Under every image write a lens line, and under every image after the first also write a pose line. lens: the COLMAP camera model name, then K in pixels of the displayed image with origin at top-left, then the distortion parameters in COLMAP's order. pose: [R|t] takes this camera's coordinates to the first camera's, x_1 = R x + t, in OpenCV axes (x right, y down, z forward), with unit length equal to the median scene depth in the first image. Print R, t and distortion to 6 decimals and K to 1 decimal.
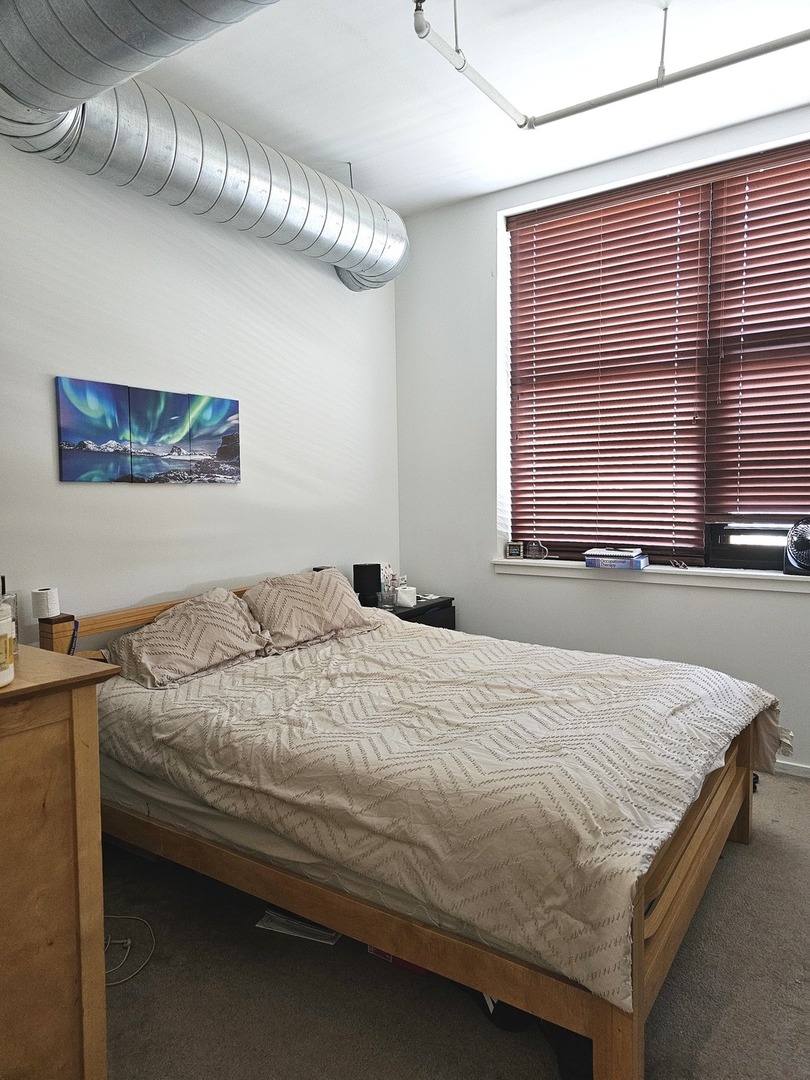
lens RADIAL K [[719.6, 0, 402.7], [0, 719.6, 541.5], [0, 0, 1]] dist [0.054858, -0.050854]
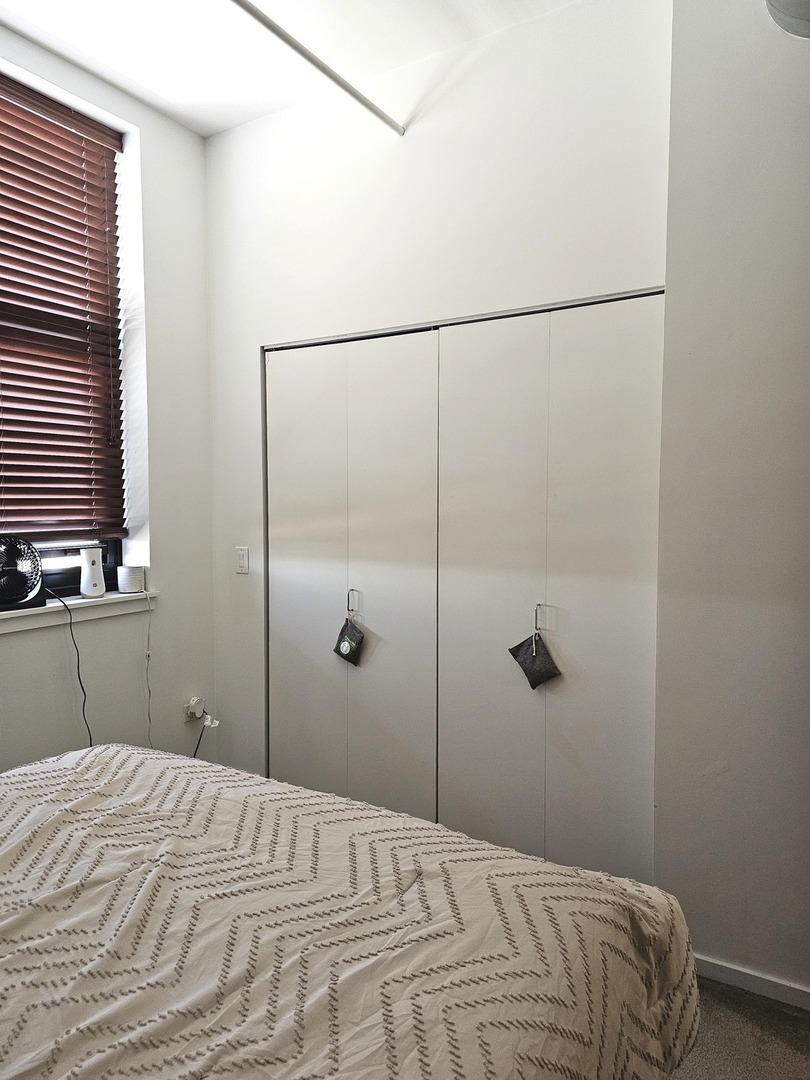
lens RADIAL K [[719.6, 0, 402.7], [0, 719.6, 541.5], [0, 0, 1]] dist [0.054858, -0.050854]
pose [[-0.057303, -0.052082, 0.996997, -0.276846], [0.082480, 0.994977, 0.056717, -0.037265], [-0.994944, 0.085483, -0.052720, 0.645535]]
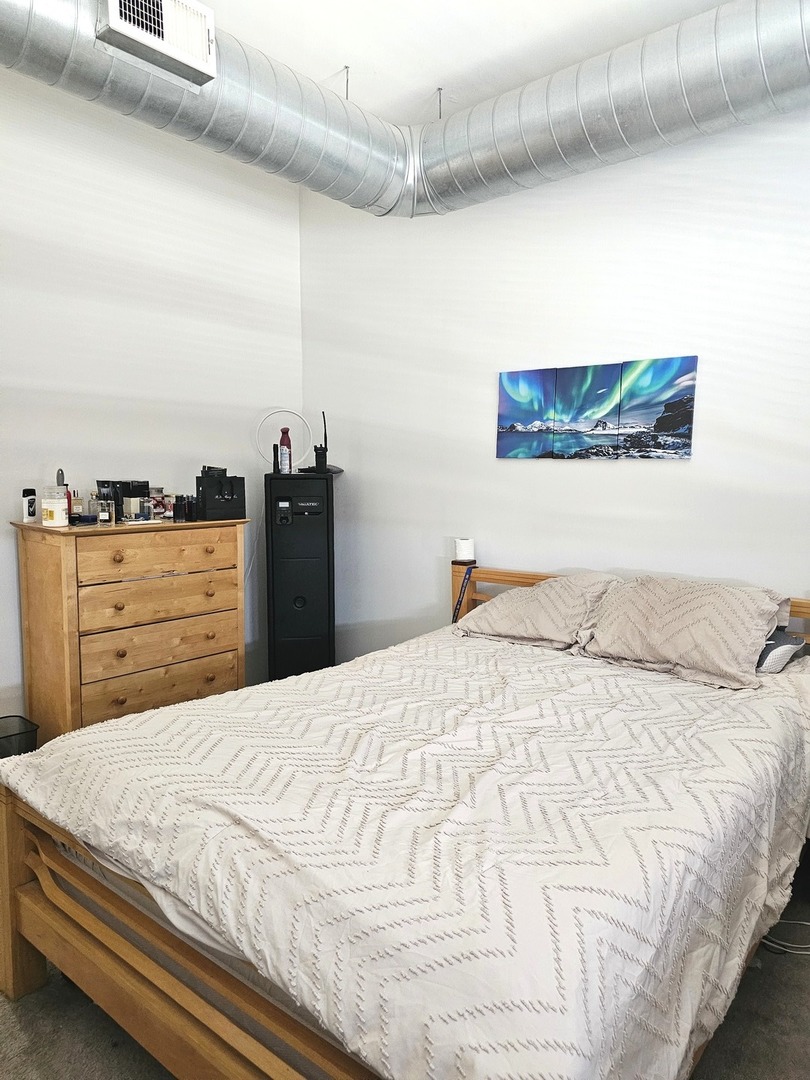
lens RADIAL K [[719.6, 0, 402.7], [0, 719.6, 541.5], [0, 0, 1]] dist [0.054858, -0.050854]
pose [[-0.091334, 0.115409, -0.989110, 0.702503], [-0.079863, 0.989213, 0.122796, -0.071559], [0.992613, 0.090209, -0.081132, 0.855112]]
